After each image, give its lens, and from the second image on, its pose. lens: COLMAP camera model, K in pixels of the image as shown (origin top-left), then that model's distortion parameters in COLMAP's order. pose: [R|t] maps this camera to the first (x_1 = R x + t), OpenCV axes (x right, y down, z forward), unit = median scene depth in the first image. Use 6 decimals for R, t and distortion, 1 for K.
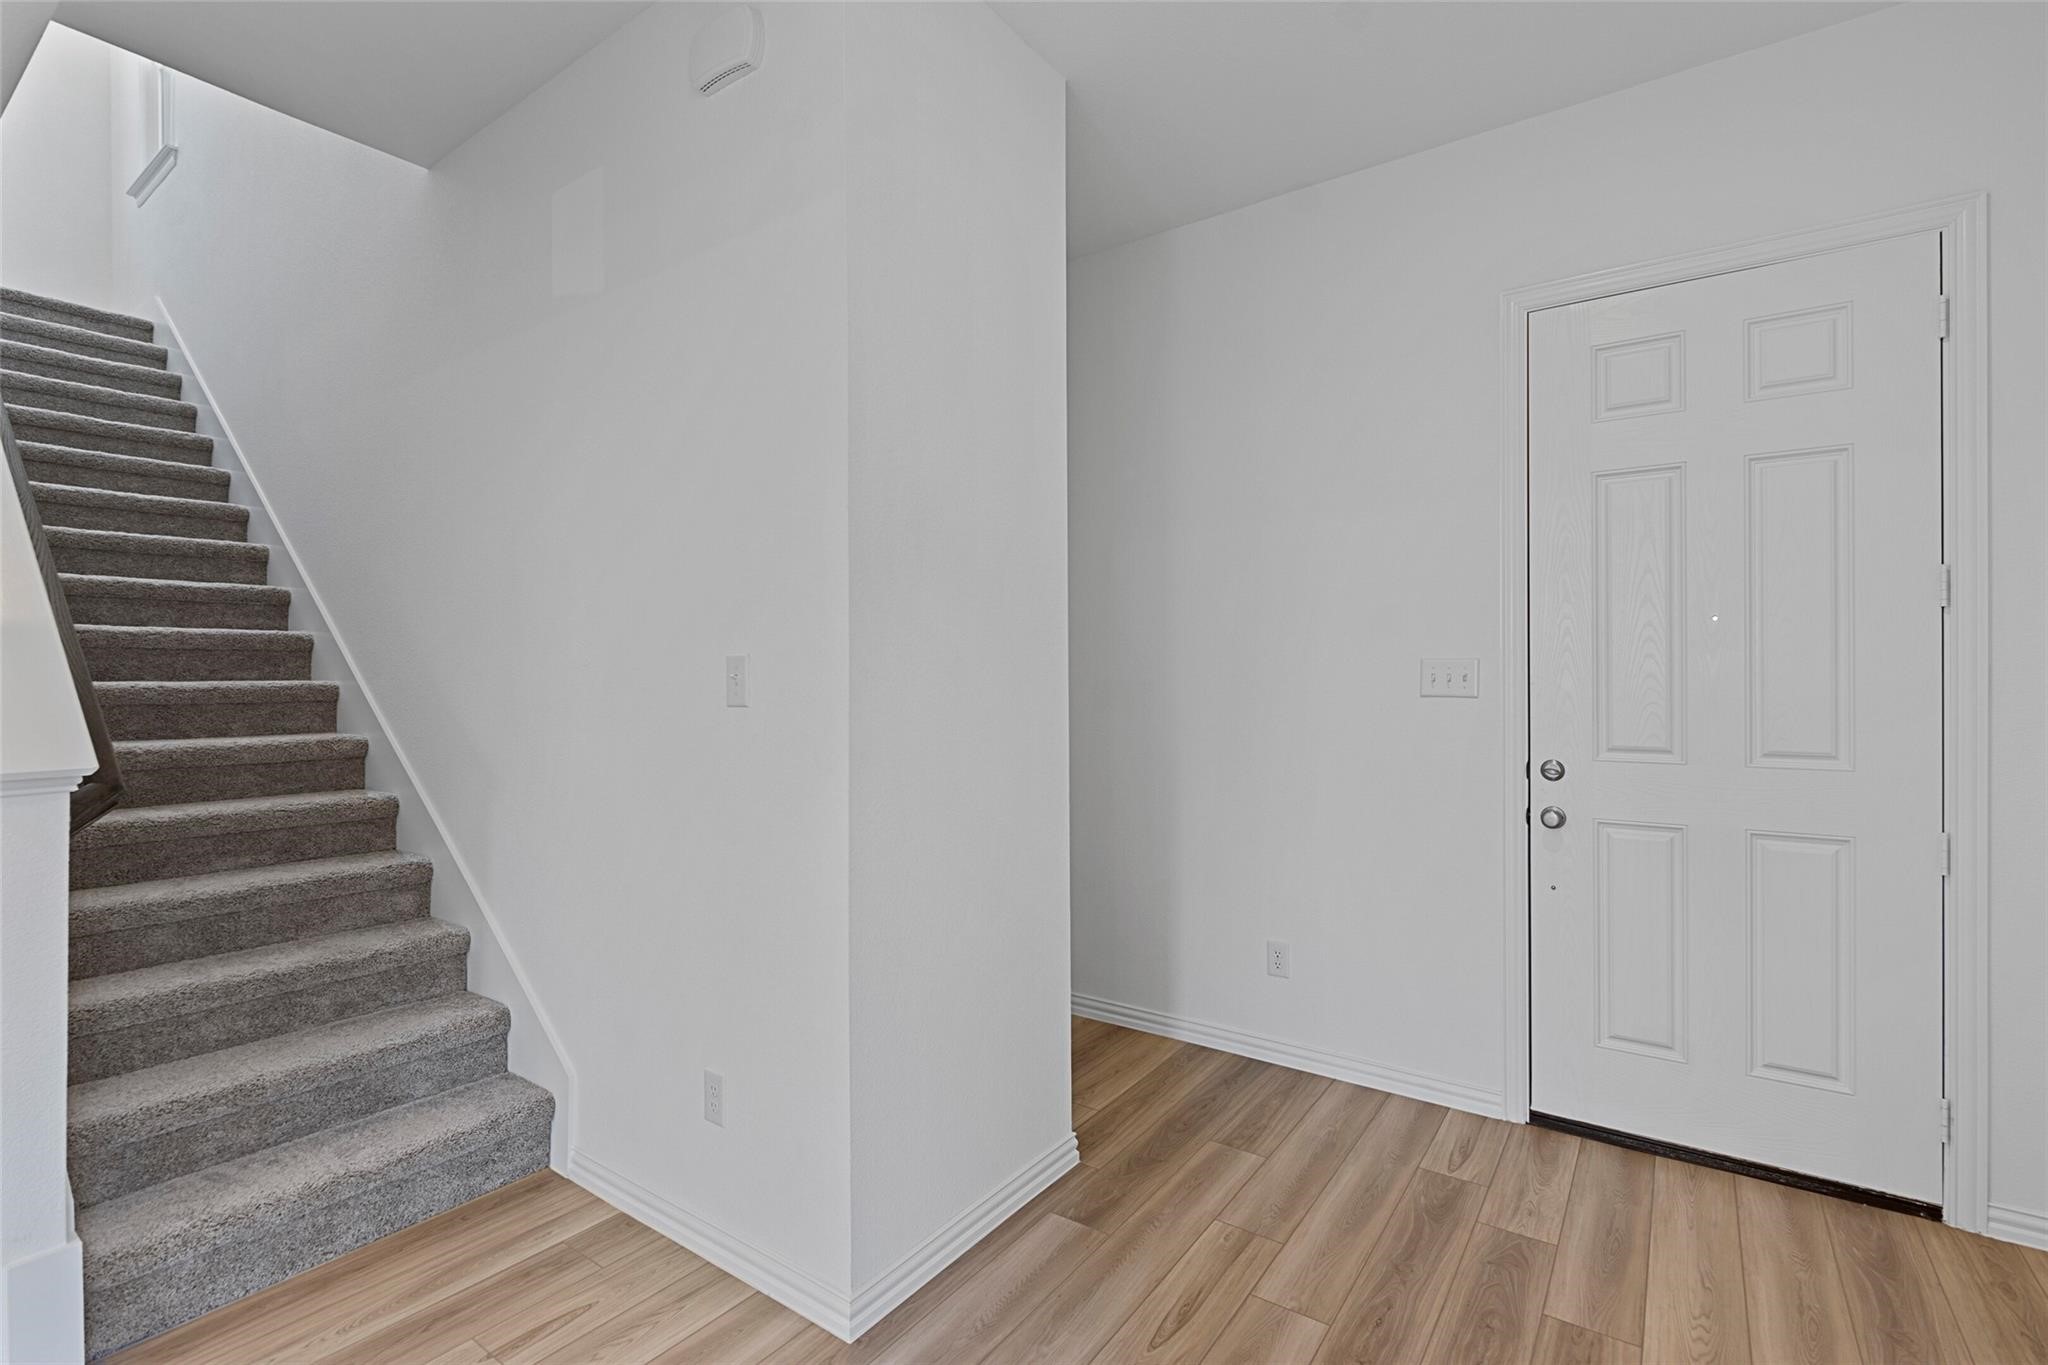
lens RADIAL K [[943.2, 0, 1024.6], [0, 943.2, 675.9], [0, 0, 1]] dist [0.003751, 0.000270]
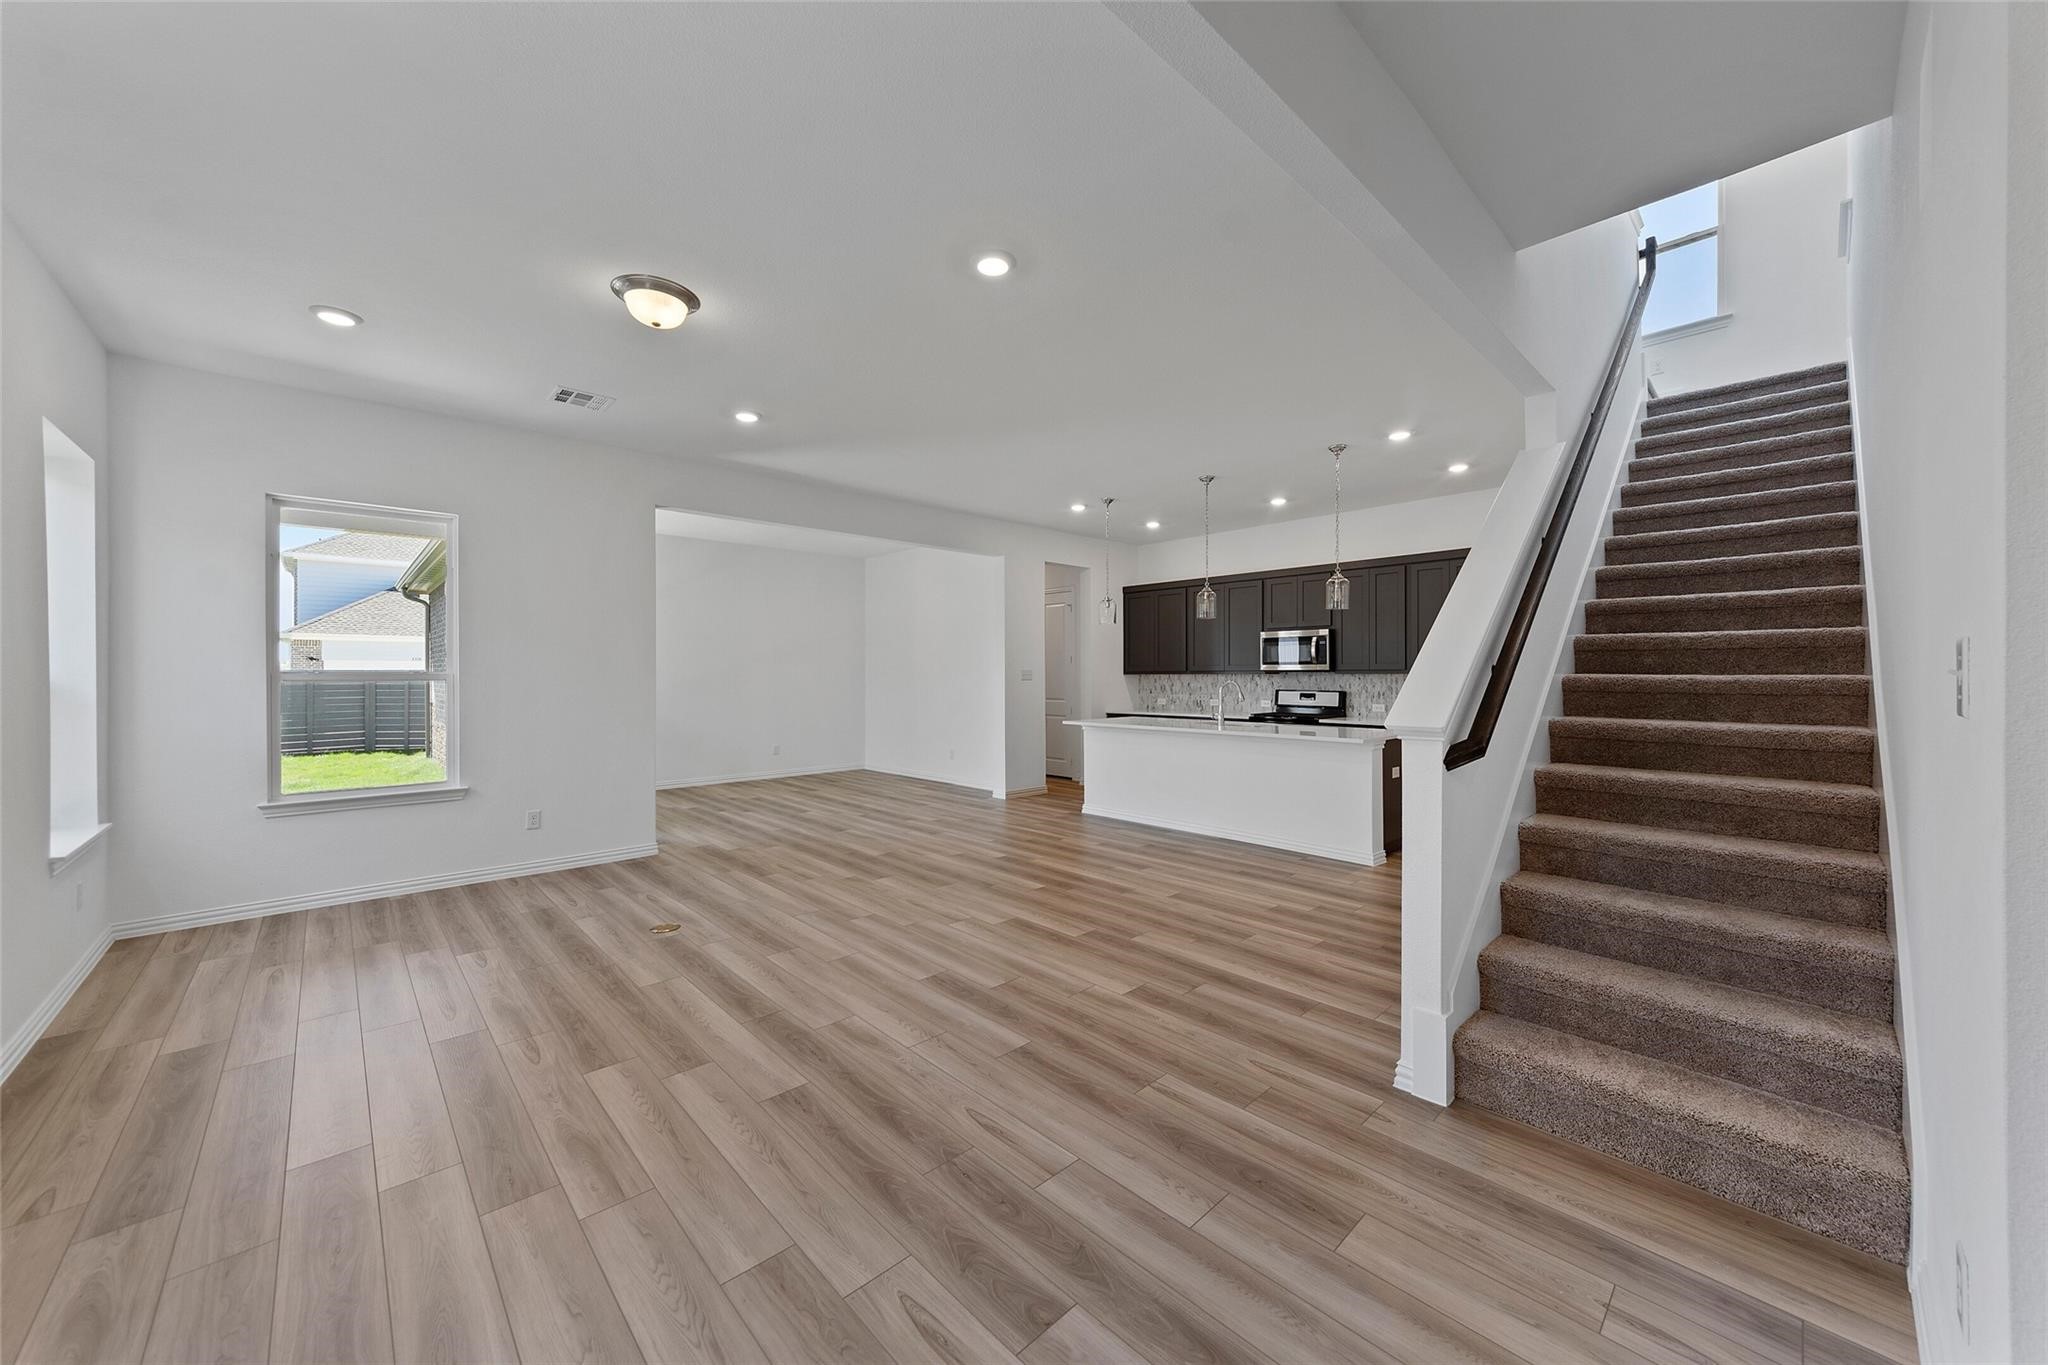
lens RADIAL K [[739.9, 0, 1033.5], [0, 739.9, 674.0], [0, 0, 1]] dist [0.000712, -0.002917]
pose [[-0.185455, 0.005365, -0.982638, 0.270474], [0.002348, 0.999985, 0.005017, -0.002732], [0.982650, -0.001376, -0.185465, 0.376399]]
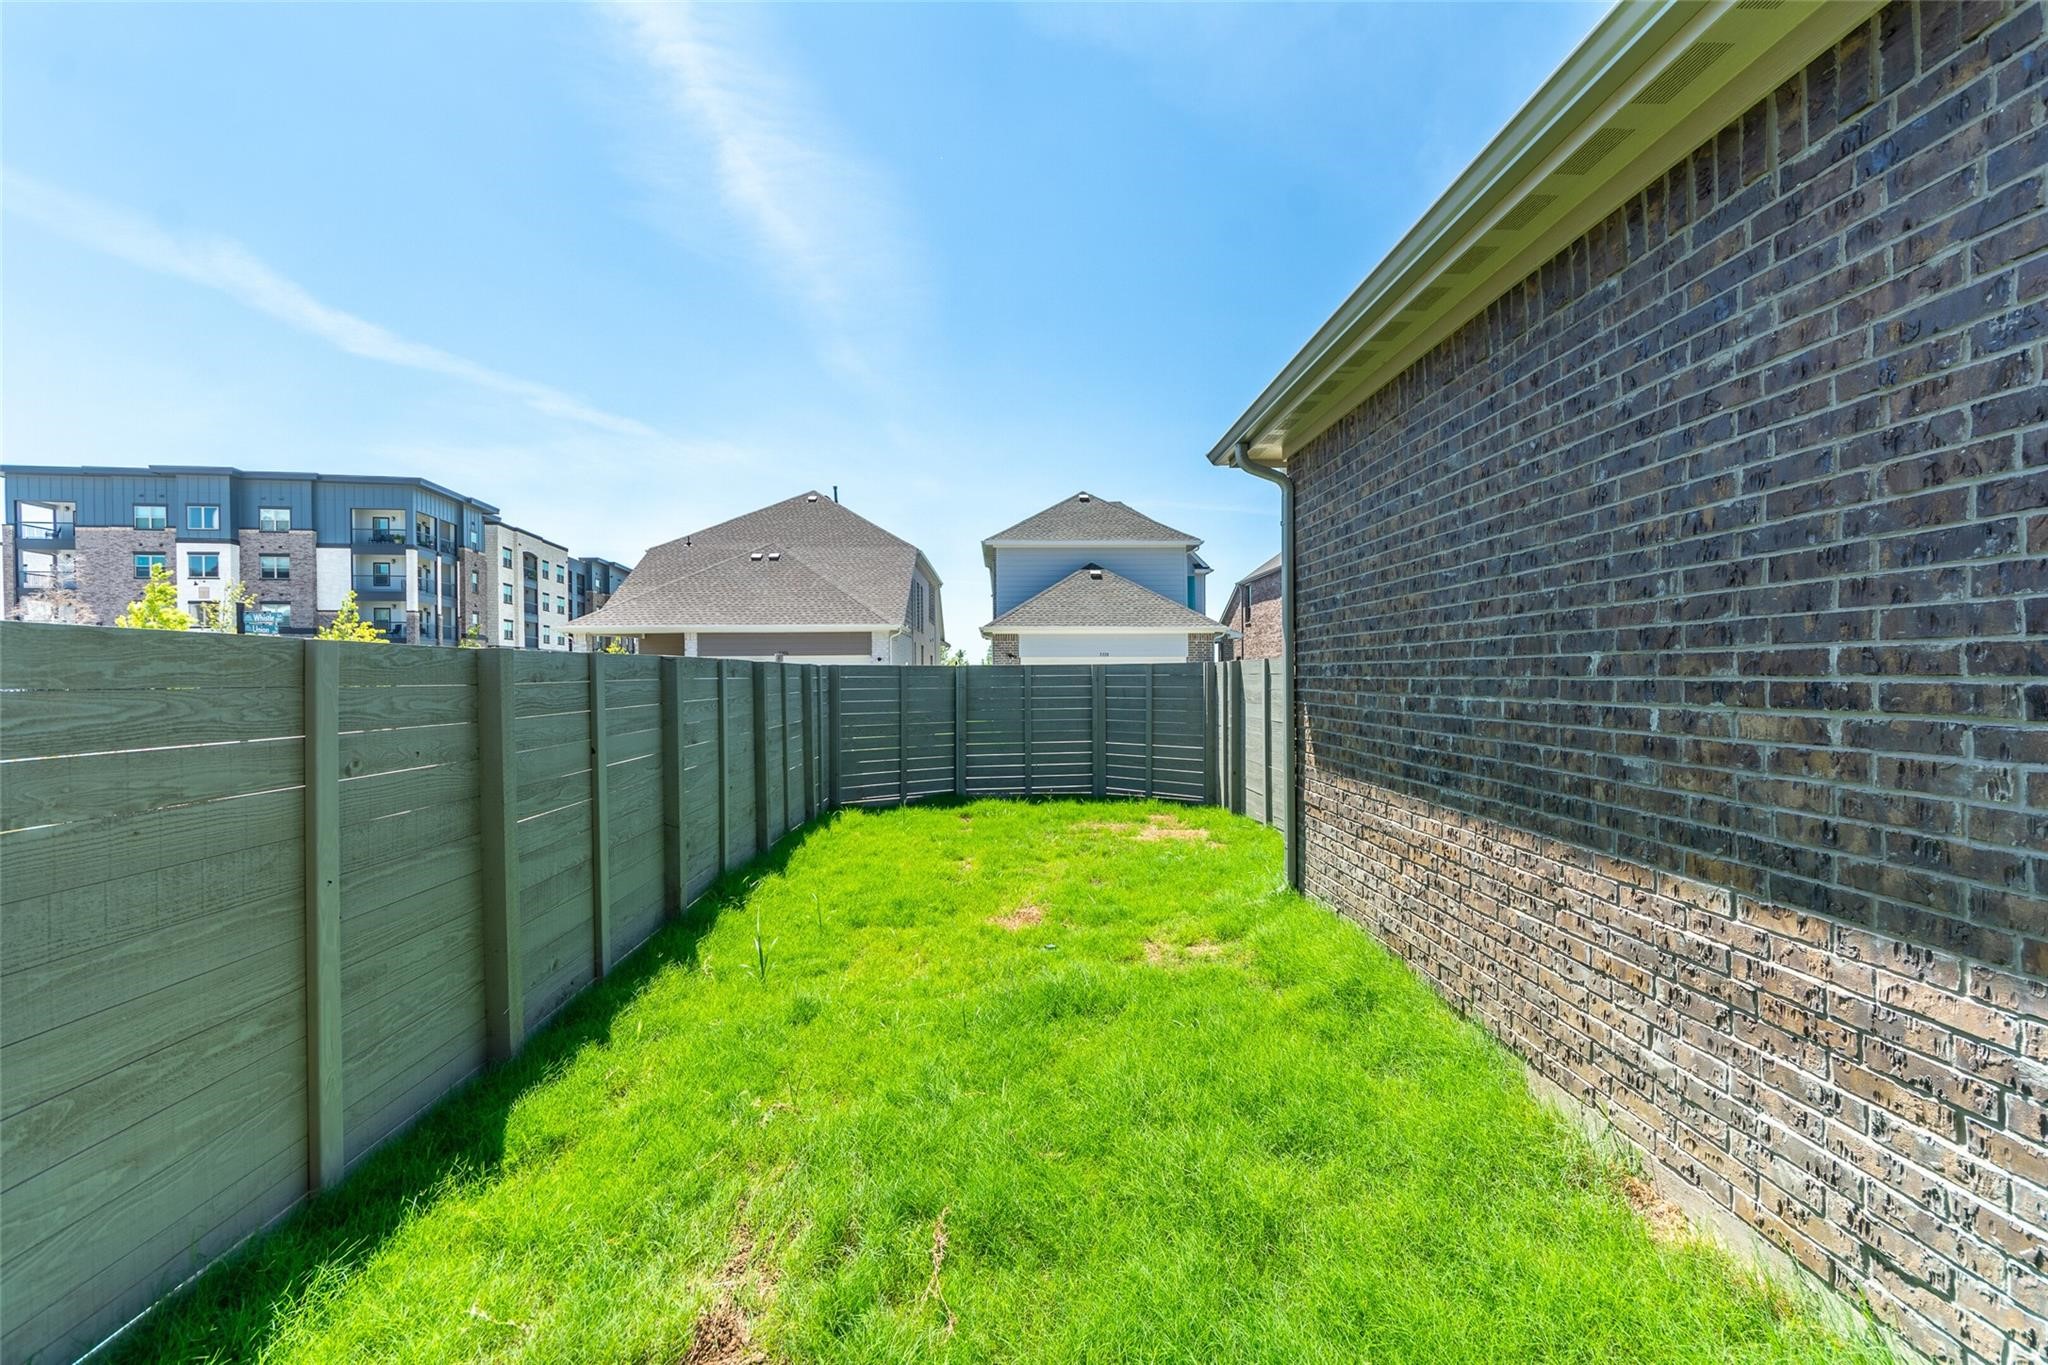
lens RADIAL K [[829.1, 0, 1033.2], [0, 829.1, 678.9], [0, 0, 1]] dist [-0.000878, -0.000353]
pose [[-0.791358, 0.013249, -0.611209, -1.920446], [0.011259, 0.999911, 0.007098, 0.023163], [0.611249, -0.001264, -0.791437, -3.088544]]
